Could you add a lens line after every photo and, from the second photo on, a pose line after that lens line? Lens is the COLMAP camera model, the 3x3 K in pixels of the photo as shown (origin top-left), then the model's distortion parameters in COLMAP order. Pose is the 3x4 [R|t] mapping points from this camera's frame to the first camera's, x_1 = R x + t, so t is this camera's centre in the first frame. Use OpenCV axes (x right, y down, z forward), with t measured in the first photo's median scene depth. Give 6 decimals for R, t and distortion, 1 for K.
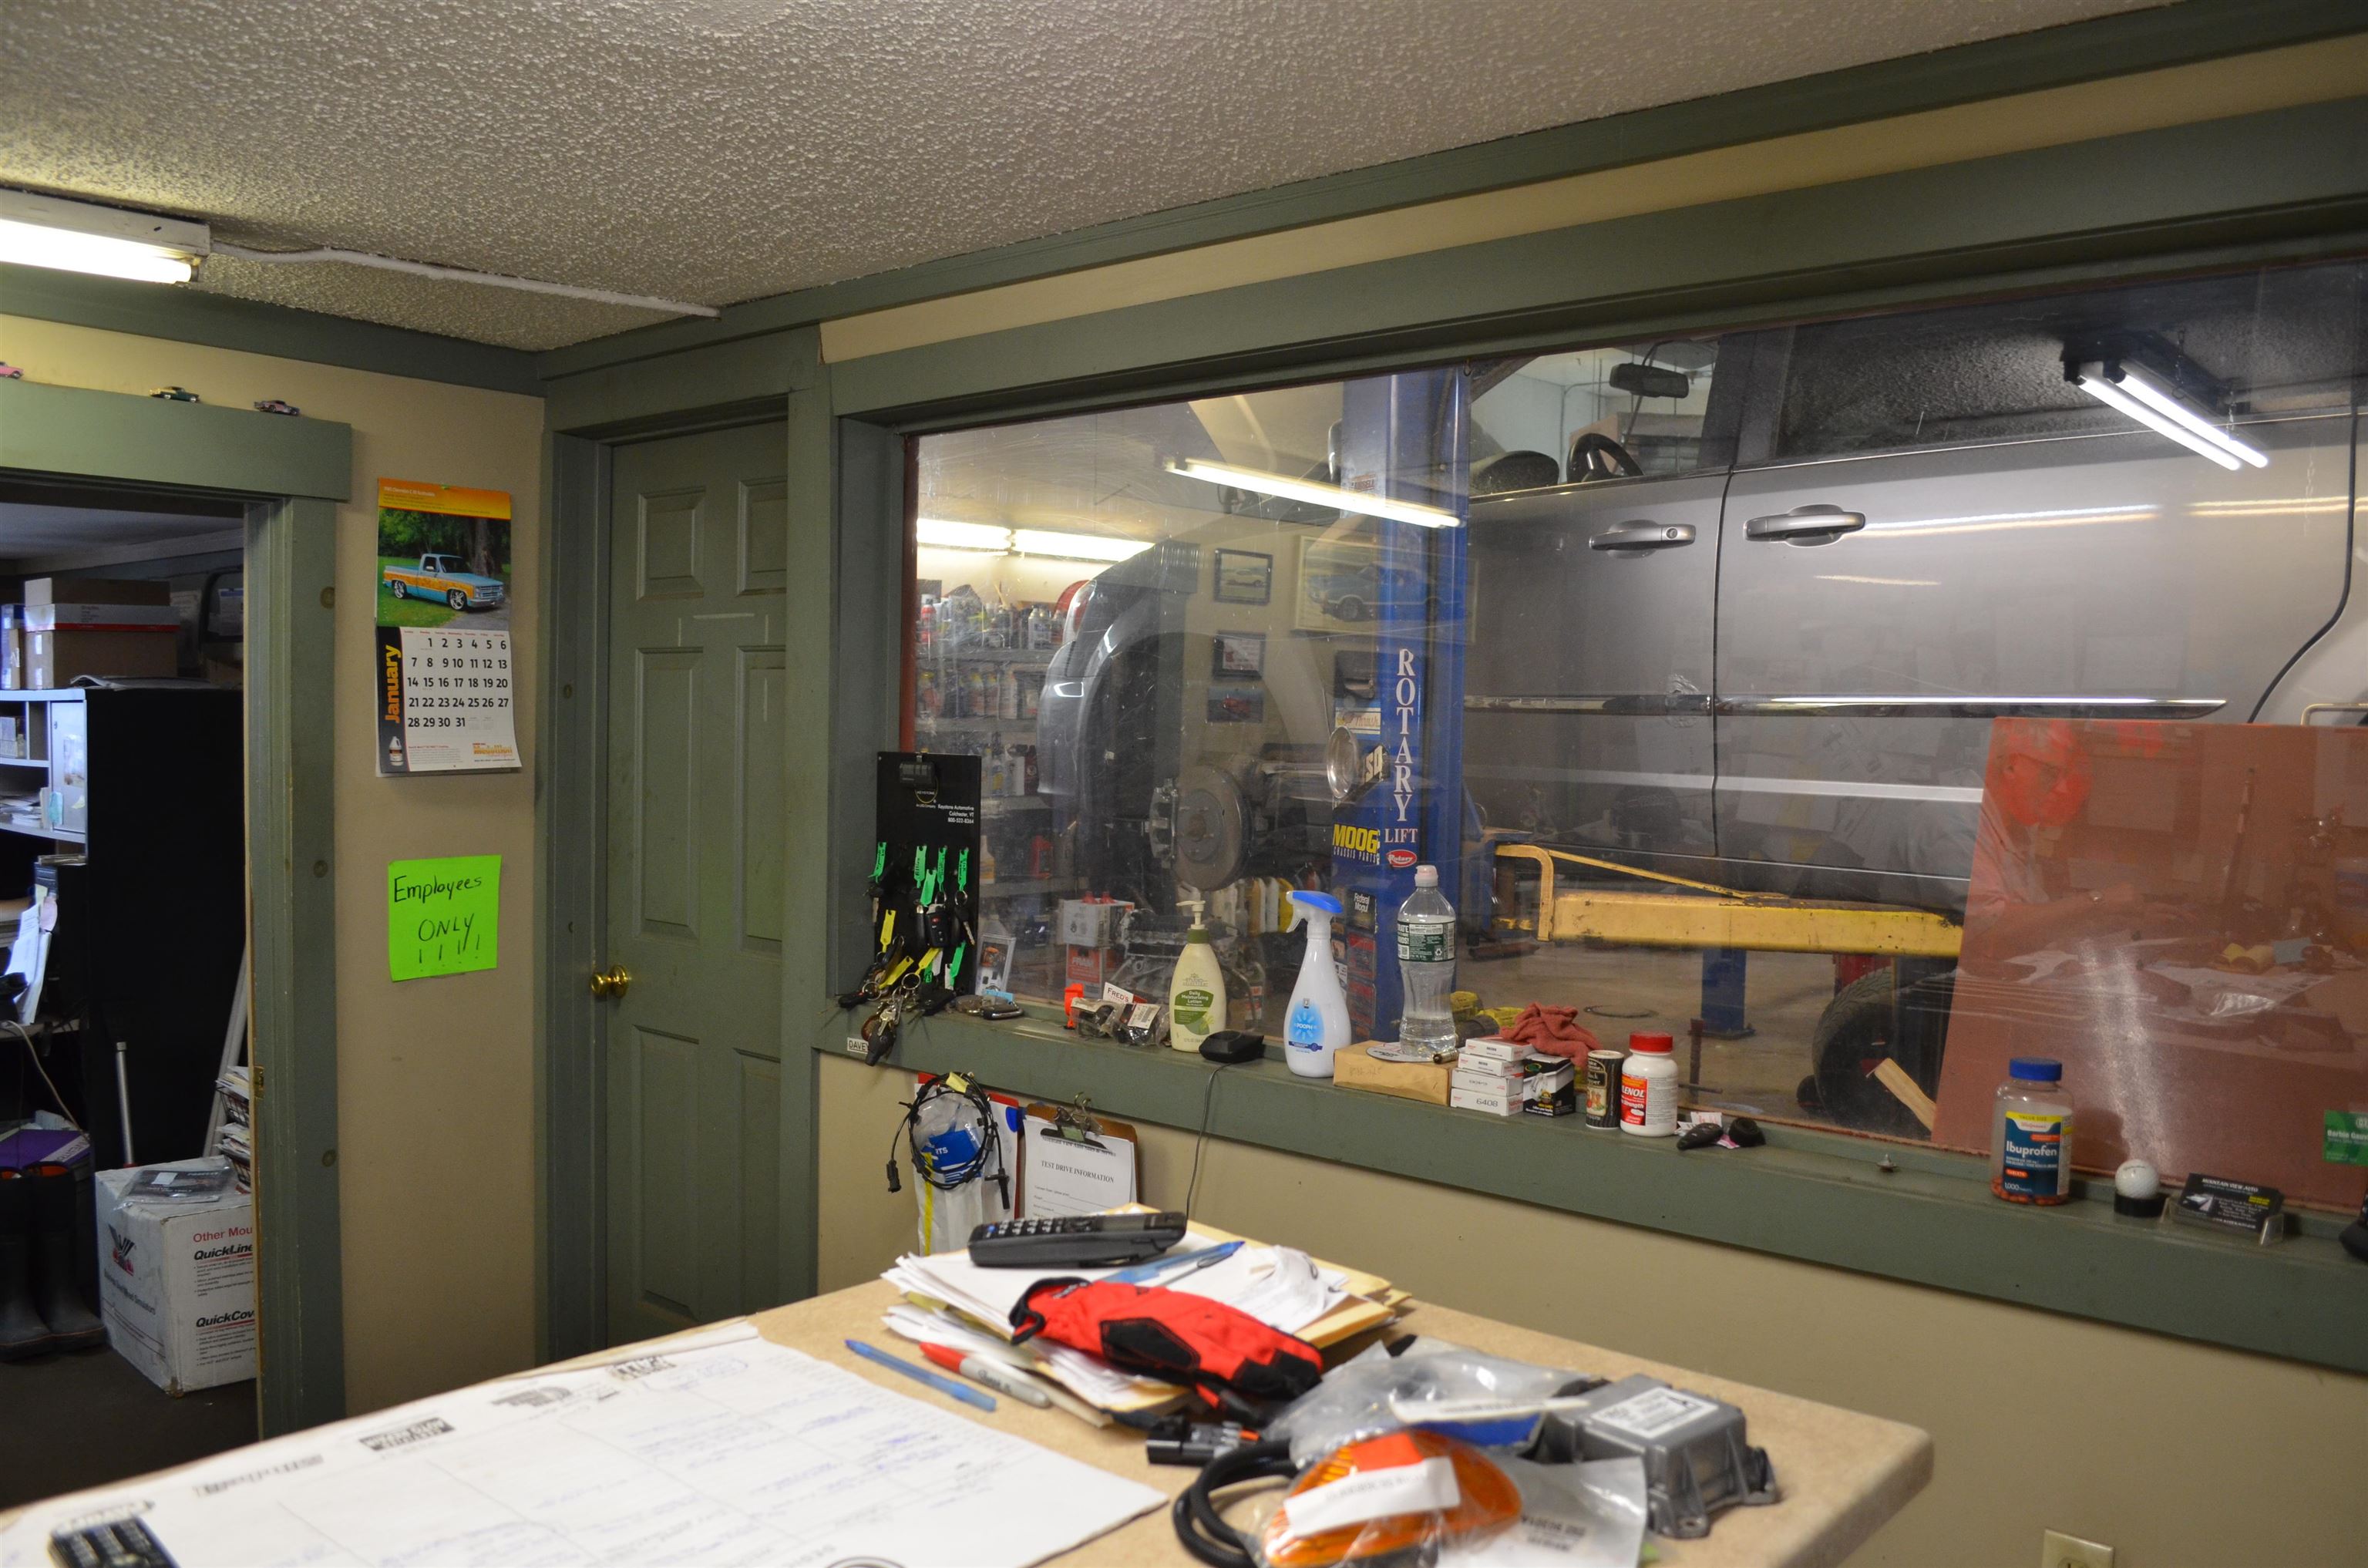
lens RADIAL K [[1834.9, 0, 1184.0], [0, 1834.9, 784.0], [0, 0, 1]] dist [-0.055933, 0.004034]
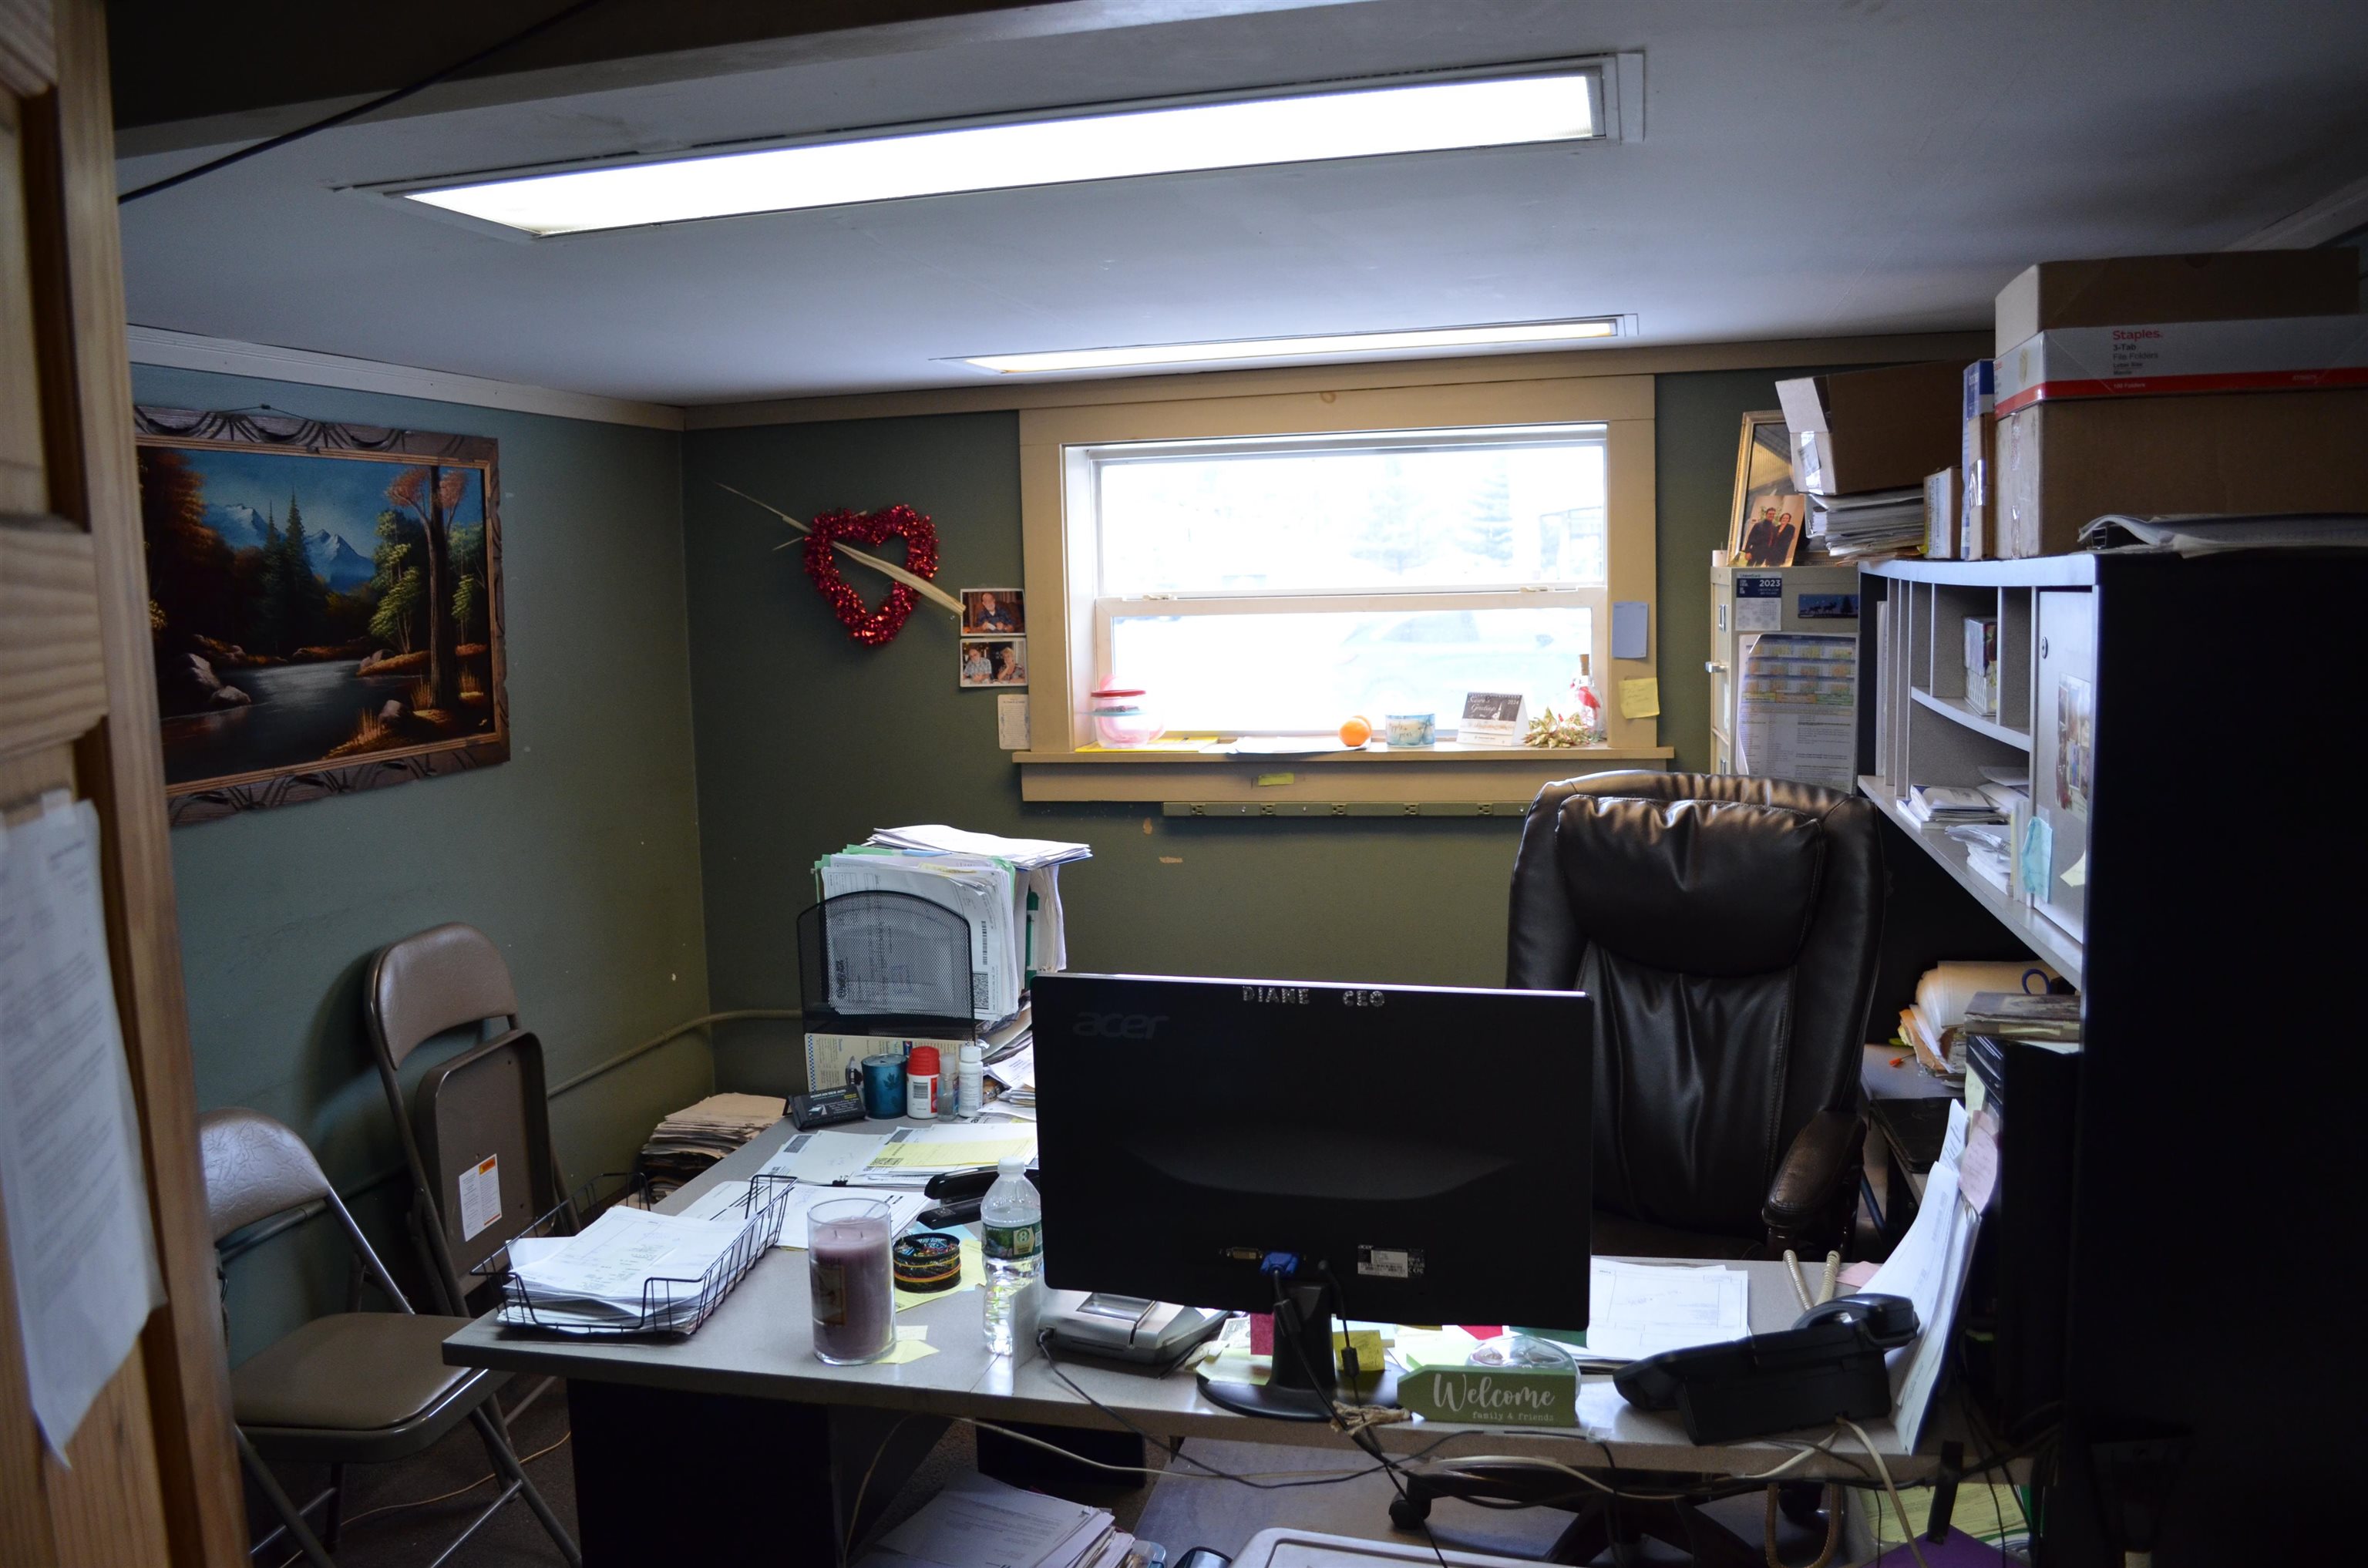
lens RADIAL K [[1834.9, 0, 1184.0], [0, 1834.9, 784.0], [0, 0, 1]] dist [-0.055933, 0.004034]
pose [[0.448448, 0.072922, -0.890829, -0.364579], [-0.001047, 0.996709, 0.081062, -0.035843], [0.893808, -0.035419, 0.447049, 0.665306]]
